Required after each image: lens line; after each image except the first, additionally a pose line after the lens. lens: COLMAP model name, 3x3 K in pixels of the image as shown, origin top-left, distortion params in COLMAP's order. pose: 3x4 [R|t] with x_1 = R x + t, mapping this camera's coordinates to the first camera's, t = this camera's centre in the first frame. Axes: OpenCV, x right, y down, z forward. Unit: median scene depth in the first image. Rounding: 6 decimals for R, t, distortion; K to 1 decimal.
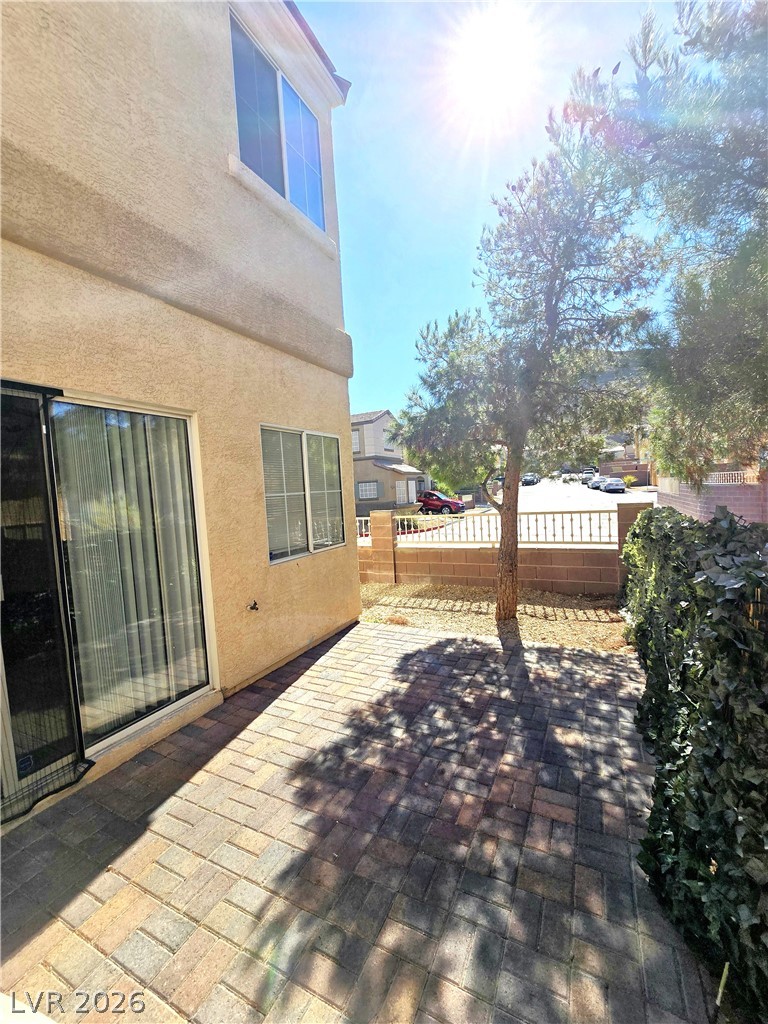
lens RADIAL K [[417.7, 0, 386.5], [0, 417.7, 517.8], [0, 0, 1]] dist [-0.000061, 0.000351]
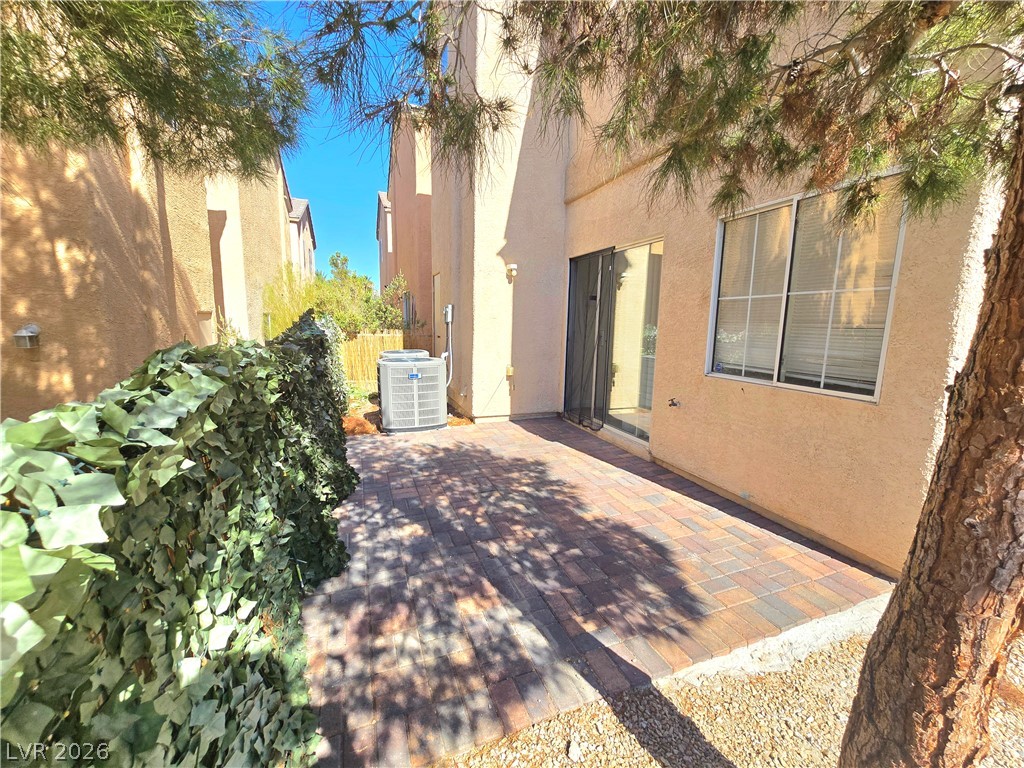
lens RADIAL K [[417.7, 0, 507.0], [0, 417.7, 380.8], [0, 0, 1]] dist [-0.000061, 0.000351]
pose [[-0.689002, 0.142997, -0.710512, 0.874991], [-0.030964, 0.973640, 0.225980, -0.089597], [0.724097, 0.177701, -0.666412, 1.645342]]
